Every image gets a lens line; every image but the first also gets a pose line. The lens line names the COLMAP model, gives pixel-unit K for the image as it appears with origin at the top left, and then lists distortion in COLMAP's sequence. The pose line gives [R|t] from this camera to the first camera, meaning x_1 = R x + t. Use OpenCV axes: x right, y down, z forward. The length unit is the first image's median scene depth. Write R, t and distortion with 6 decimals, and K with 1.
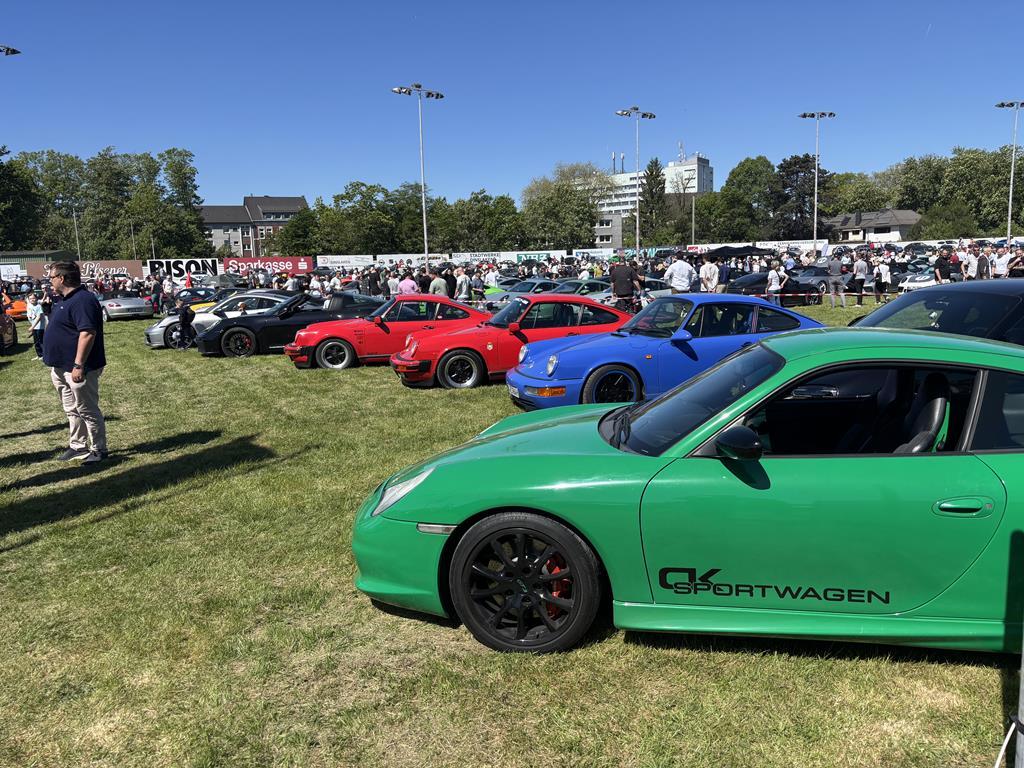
lens RADIAL K [[768.2, 0, 508.9], [0, 768.2, 380.8], [0, 0, 1]] dist [0.034693, -0.033519]
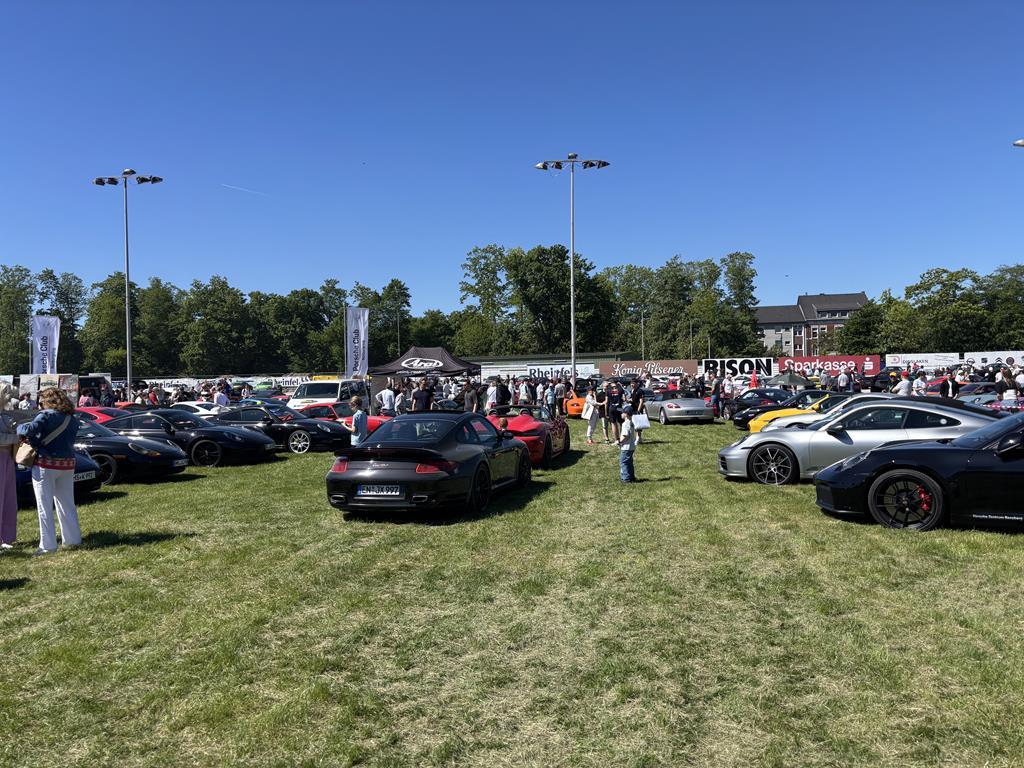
lens RADIAL K [[768.2, 0, 512.2], [0, 768.2, 392.4], [0, 0, 1]] dist [0.034693, -0.033519]
pose [[0.783875, 0.024077, -0.620452, -0.031663], [-0.095164, 0.992101, -0.081731, -0.007001], [0.613583, 0.123111, 0.779974, 0.057756]]
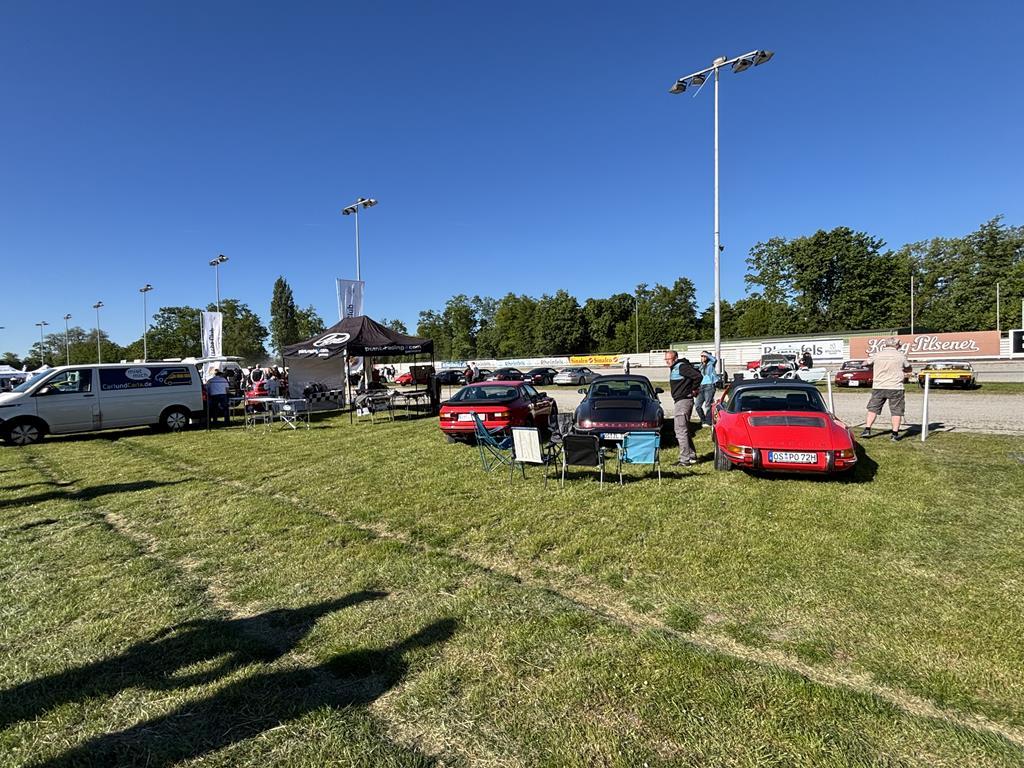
lens RADIAL K [[491.0, 0, 508.0], [0, 491.0, 378.4], [0, 0, 1]] dist [-0.018904, -0.001167]
pose [[0.270785, 0.043695, -0.961648, -0.097822], [-0.123137, 0.992335, 0.010416, -0.036491], [0.954732, 0.115594, 0.274090, 0.281733]]
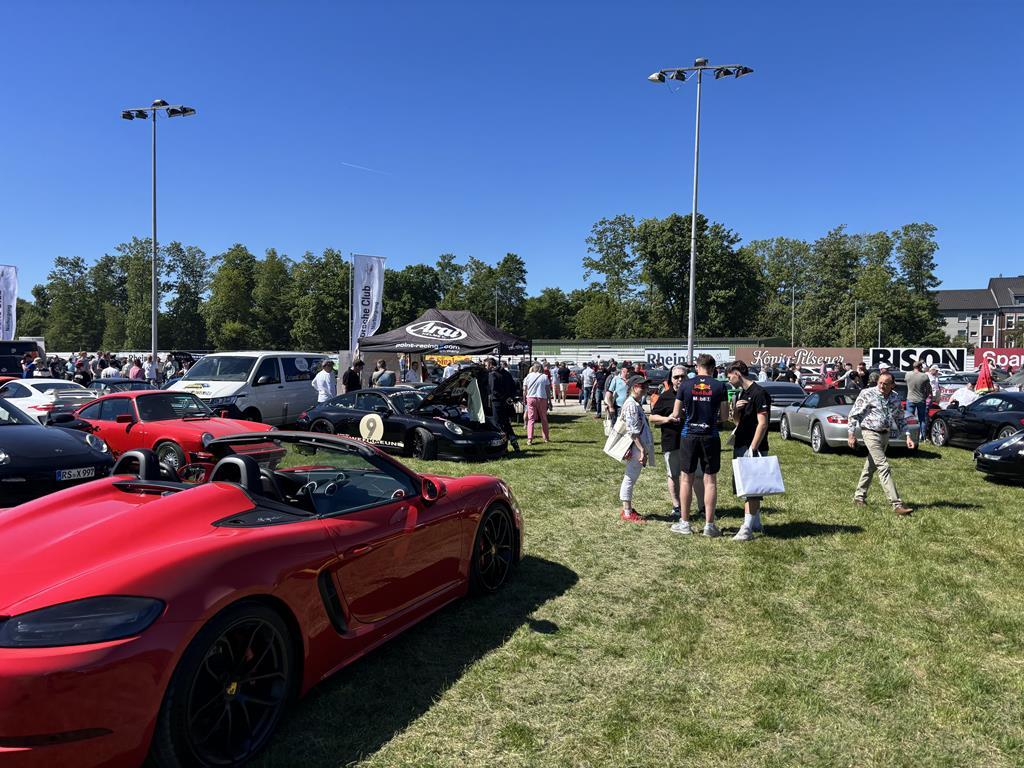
lens RADIAL K [[768.2, 0, 513.3], [0, 768.2, 392.4], [0, 0, 1]] dist [0.034693, -0.033519]
pose [[0.659384, 0.062980, -0.749163, -0.081878], [-0.142138, 0.988957, -0.041966, -0.018710], [0.738247, 0.134156, 0.661054, 0.152750]]
